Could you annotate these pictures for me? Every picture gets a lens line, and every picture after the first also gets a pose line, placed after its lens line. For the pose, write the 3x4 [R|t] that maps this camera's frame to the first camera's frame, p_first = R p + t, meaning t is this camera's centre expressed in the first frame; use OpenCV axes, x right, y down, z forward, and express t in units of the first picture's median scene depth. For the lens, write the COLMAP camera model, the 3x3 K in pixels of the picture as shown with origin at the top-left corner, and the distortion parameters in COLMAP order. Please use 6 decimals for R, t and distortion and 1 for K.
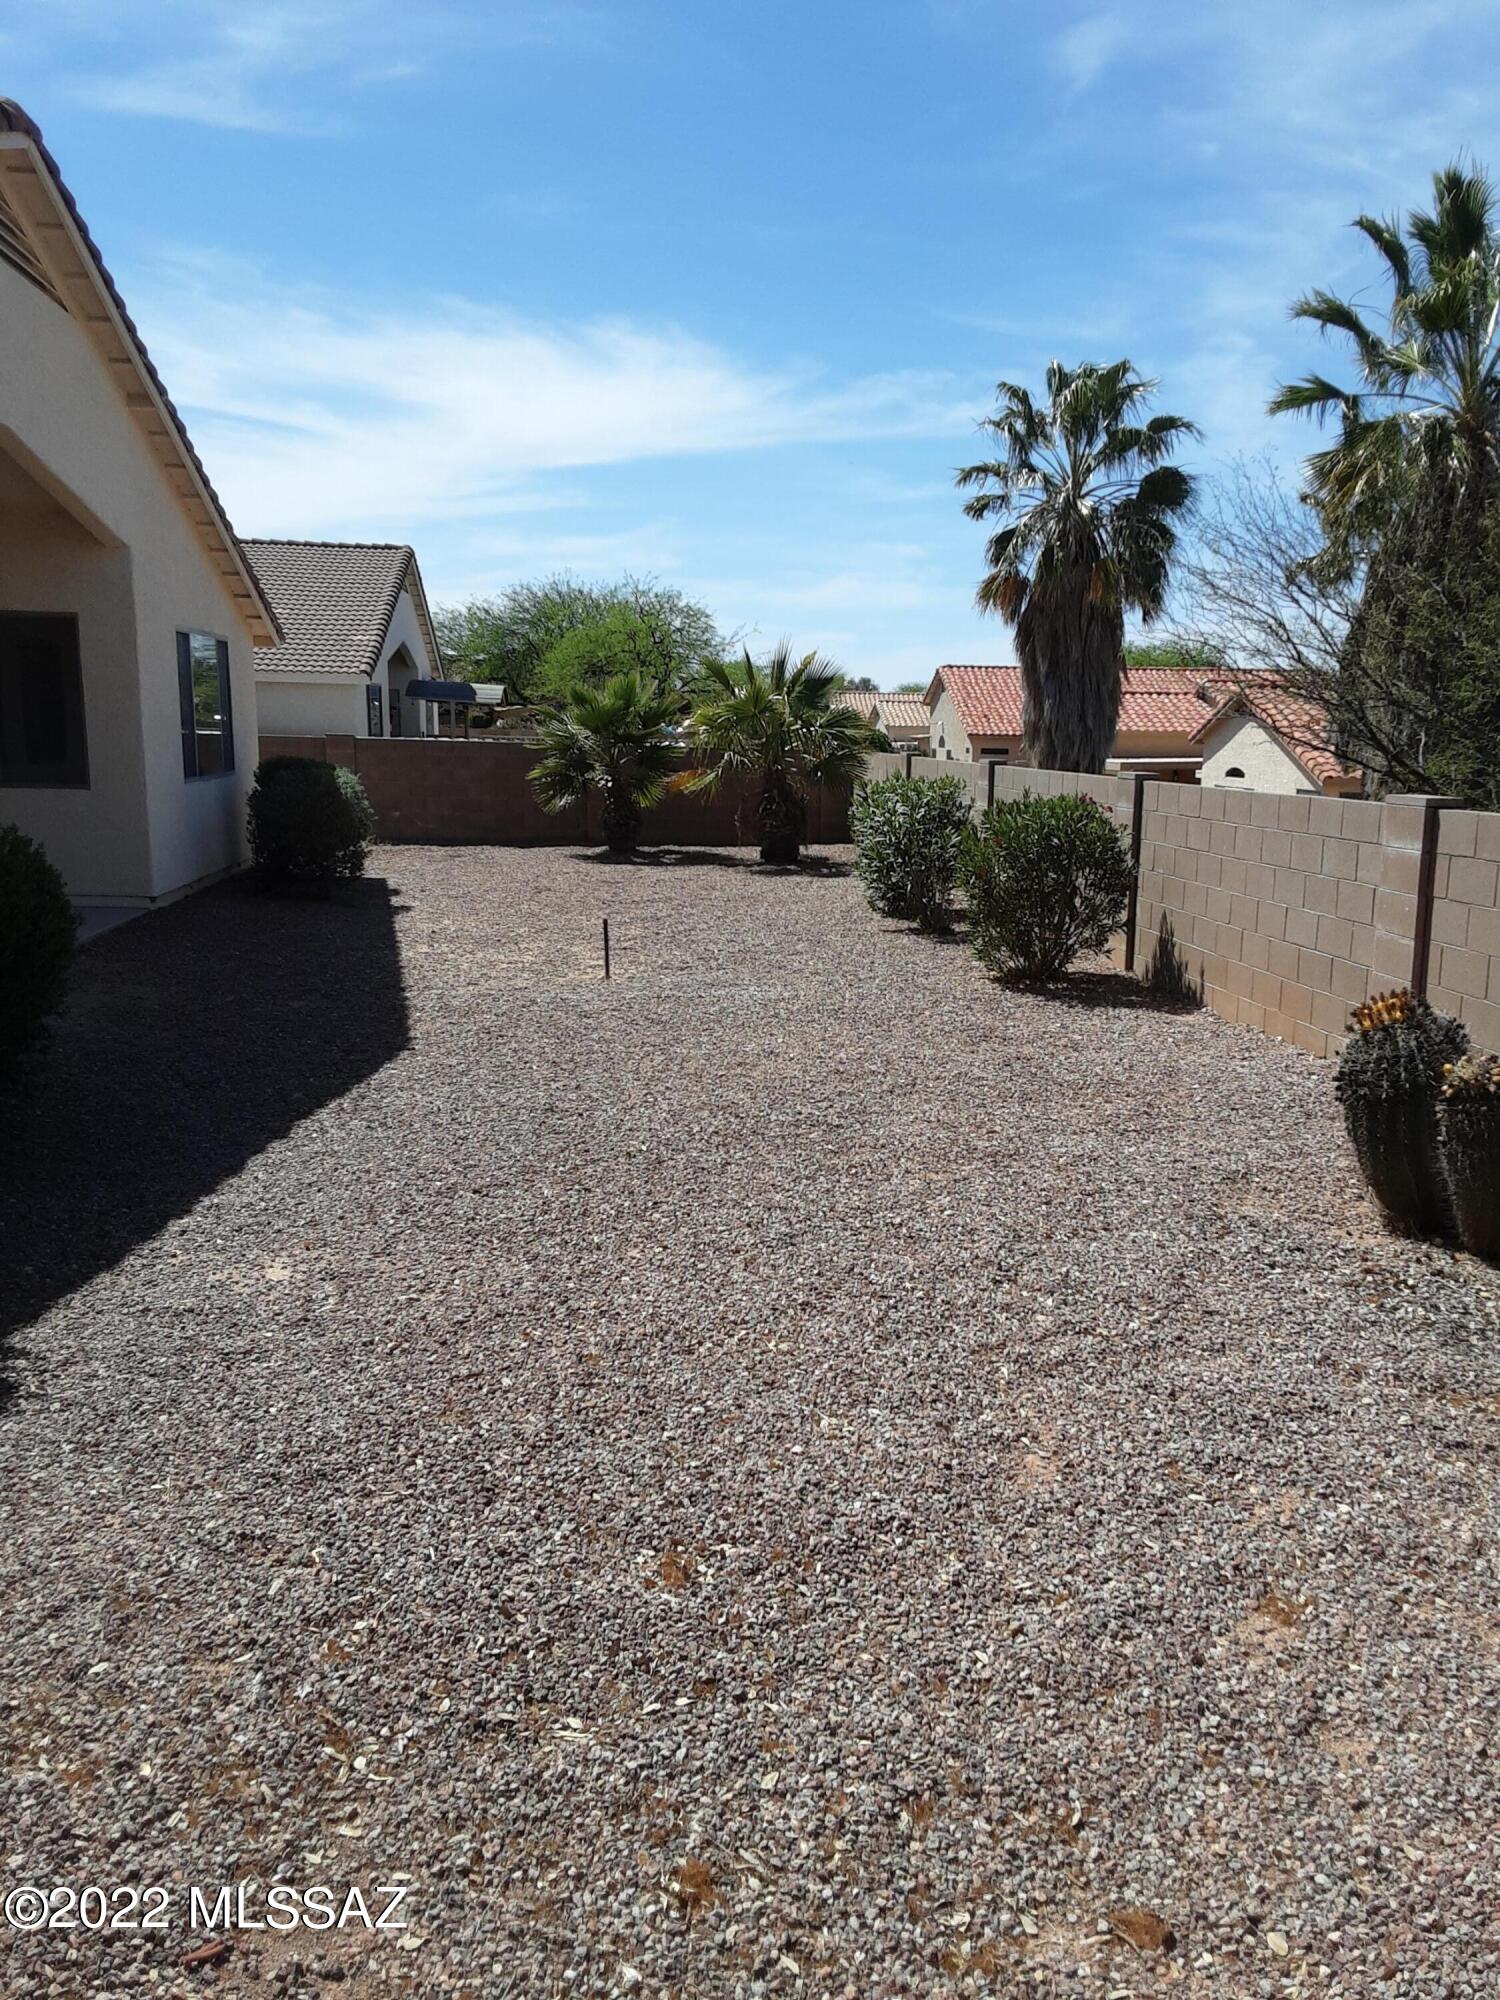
lens RADIAL K [[1599.5, 0, 774.0], [0, 1599.5, 1008.0], [0, 0, 1]] dist [0.115200, -0.158834]
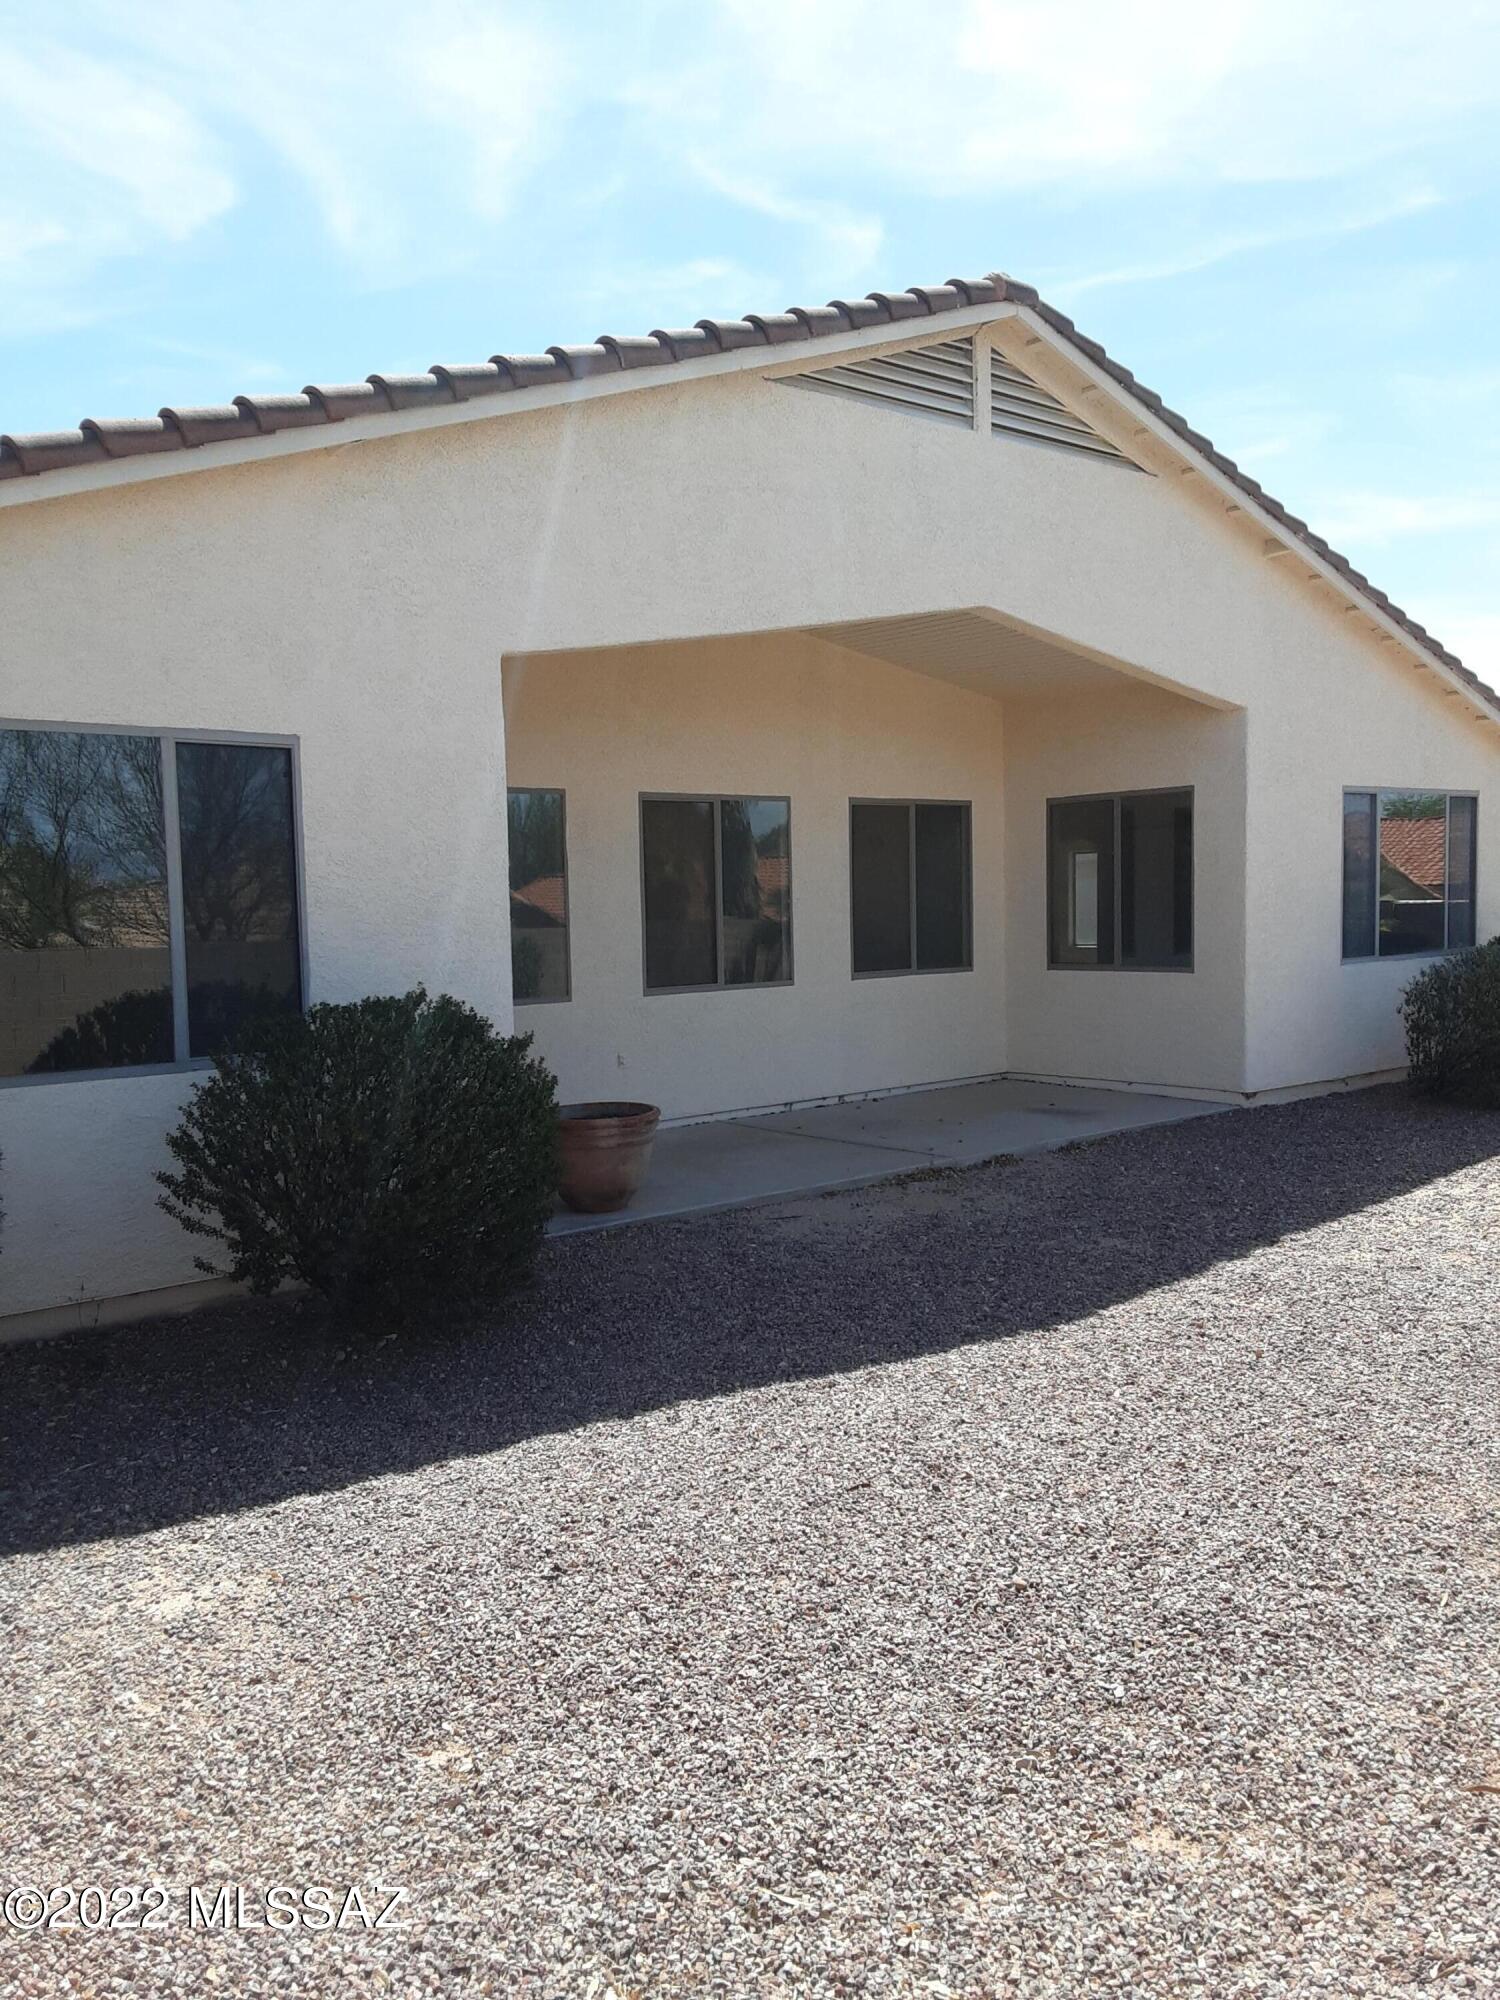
lens RADIAL K [[1599.5, 0, 774.0], [0, 1599.5, 1008.0], [0, 0, 1]] dist [0.115200, -0.158834]
pose [[0.566138, 0.022627, -0.824000, 0.401695], [-0.107865, 0.993061, -0.046840, -0.094386], [0.817223, 0.115399, 0.564650, 0.598337]]
